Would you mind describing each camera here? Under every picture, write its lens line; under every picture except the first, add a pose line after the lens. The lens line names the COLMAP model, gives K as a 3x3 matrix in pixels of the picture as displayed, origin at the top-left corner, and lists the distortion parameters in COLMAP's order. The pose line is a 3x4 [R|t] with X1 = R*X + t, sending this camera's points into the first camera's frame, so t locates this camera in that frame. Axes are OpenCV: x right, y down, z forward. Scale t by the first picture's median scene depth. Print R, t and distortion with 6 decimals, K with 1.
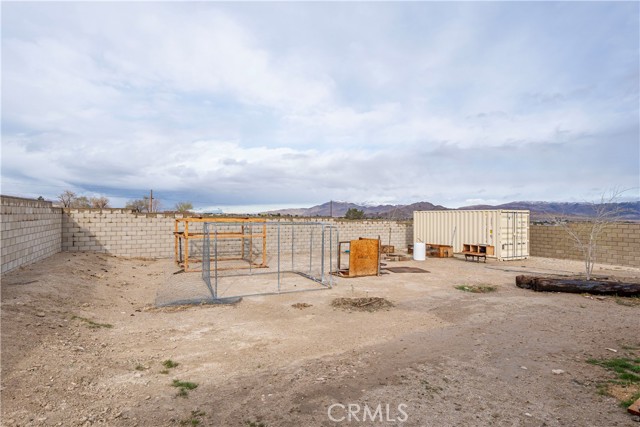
lens RADIAL K [[335.8, 0, 320.0], [0, 335.8, 213.5], [0, 0, 1]] dist [-0.017540, 0.000092]
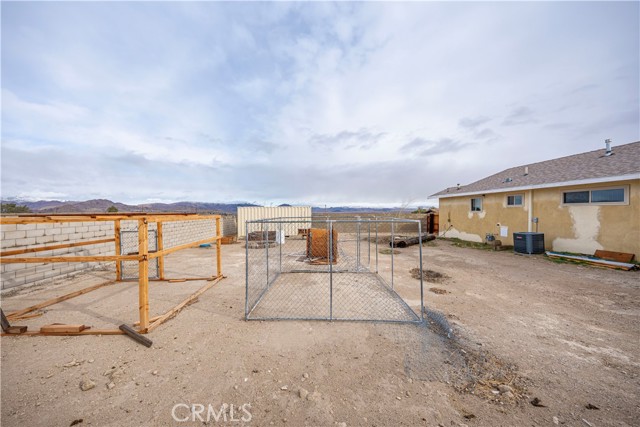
lens RADIAL K [[218.3, 0, 318.5], [0, 218.3, 206.0], [0, 0, 1]] dist [0.000328, 0.000035]
pose [[0.465715, 0.014391, 0.884818, -0.376674], [-0.000293, 0.999870, -0.016108, 0.002730], [-0.884935, 0.007243, 0.465659, 0.432448]]
